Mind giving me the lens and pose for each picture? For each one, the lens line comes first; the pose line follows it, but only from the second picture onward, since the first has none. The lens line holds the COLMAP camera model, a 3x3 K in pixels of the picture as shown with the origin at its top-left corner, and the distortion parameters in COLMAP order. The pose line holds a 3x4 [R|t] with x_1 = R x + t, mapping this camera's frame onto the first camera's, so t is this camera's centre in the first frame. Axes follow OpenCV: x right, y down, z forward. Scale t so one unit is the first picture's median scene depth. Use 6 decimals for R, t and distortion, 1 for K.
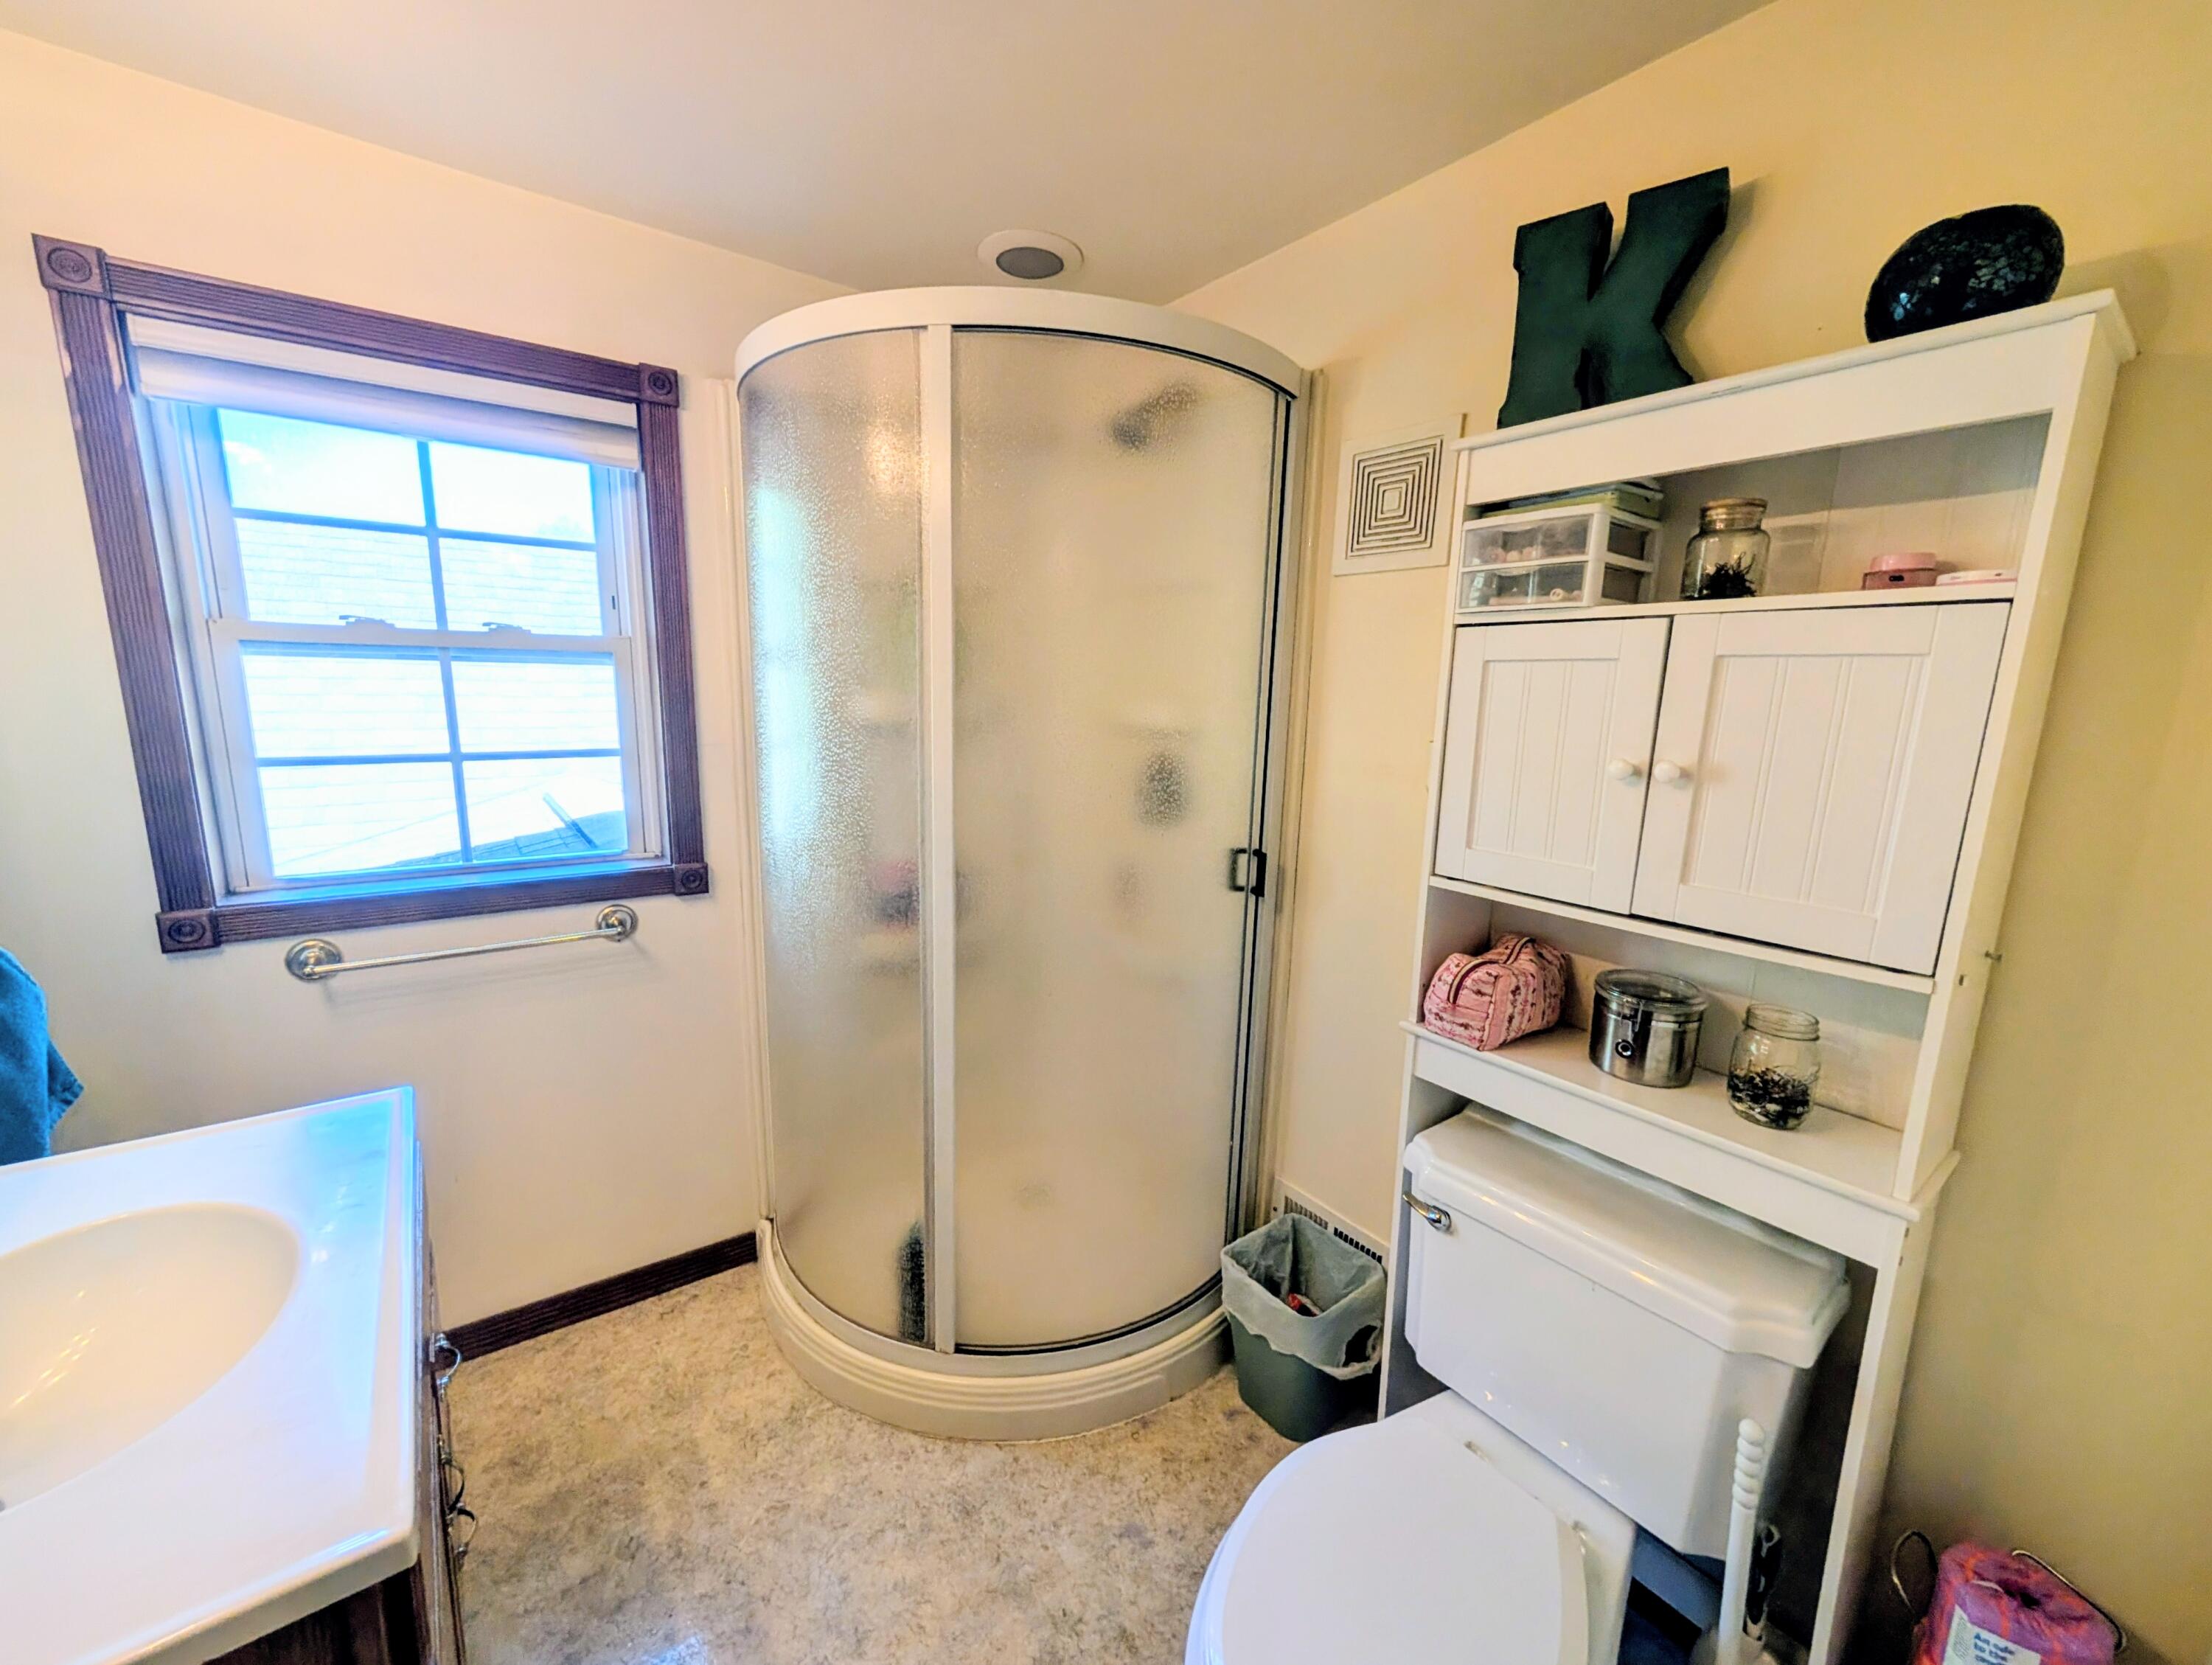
lens RADIAL K [[906.6, 0, 1096.7], [0, 906.6, 840.1], [0, 0, 1]] dist [0.000327, -0.000109]
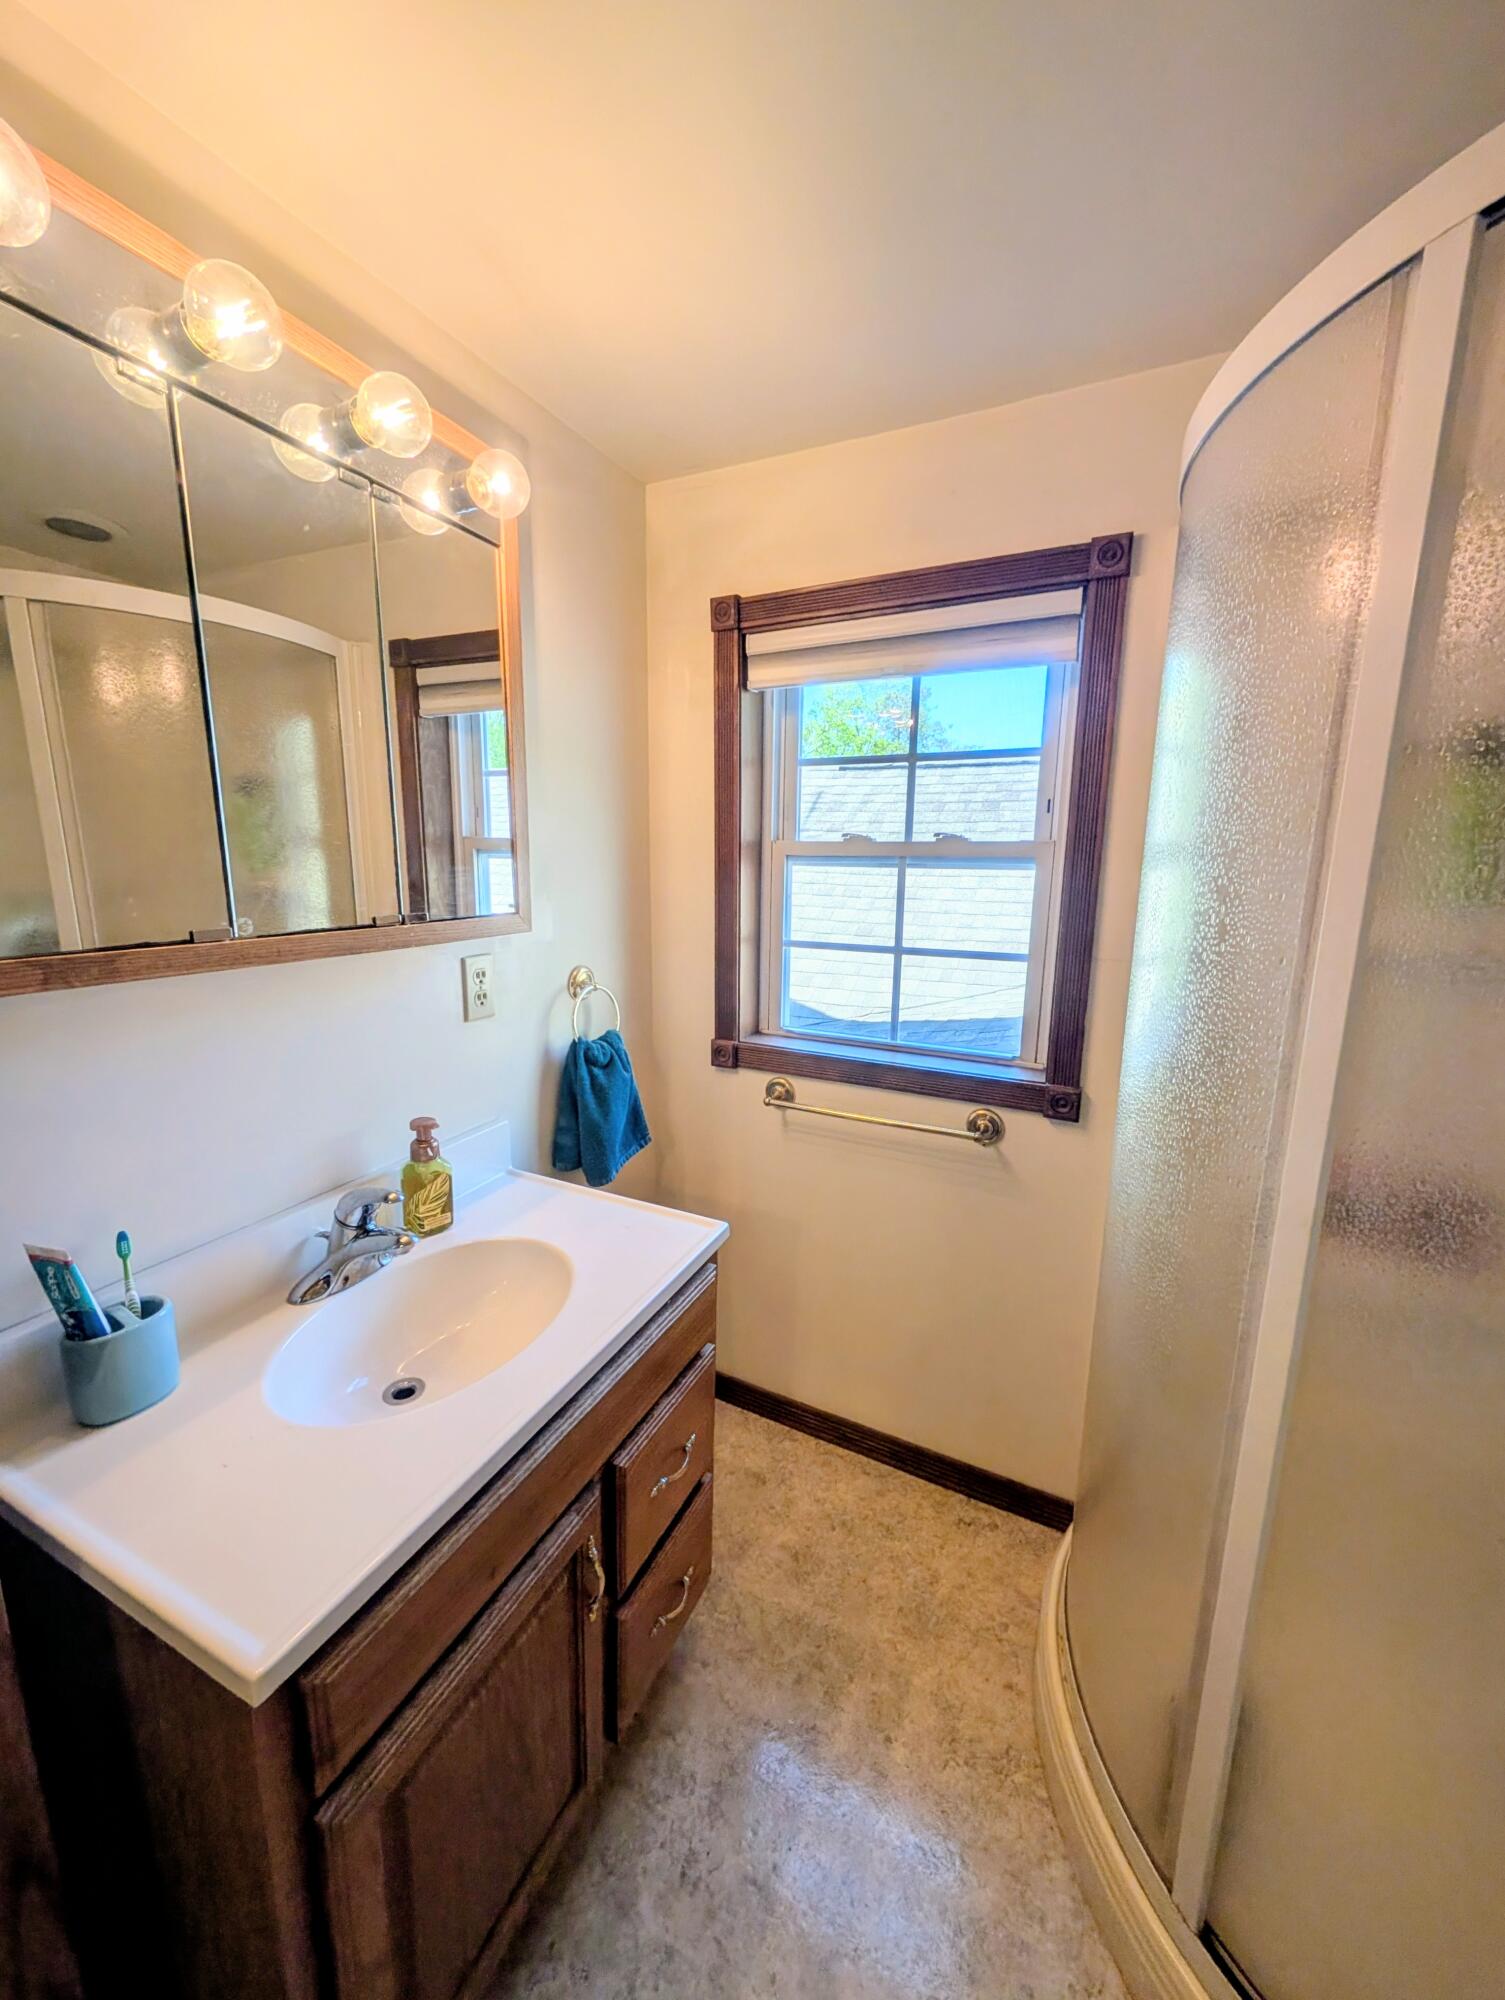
lens RADIAL K [[758.9, 0, 756.8], [0, 758.9, 996.5], [0, 0, 1]] dist [-0.002483, 0.000396]
pose [[0.449834, 0.142242, -0.881713, 0.079525], [-0.154680, 0.984725, 0.079946, -0.083092], [0.879616, 0.100421, 0.464964, 0.396542]]
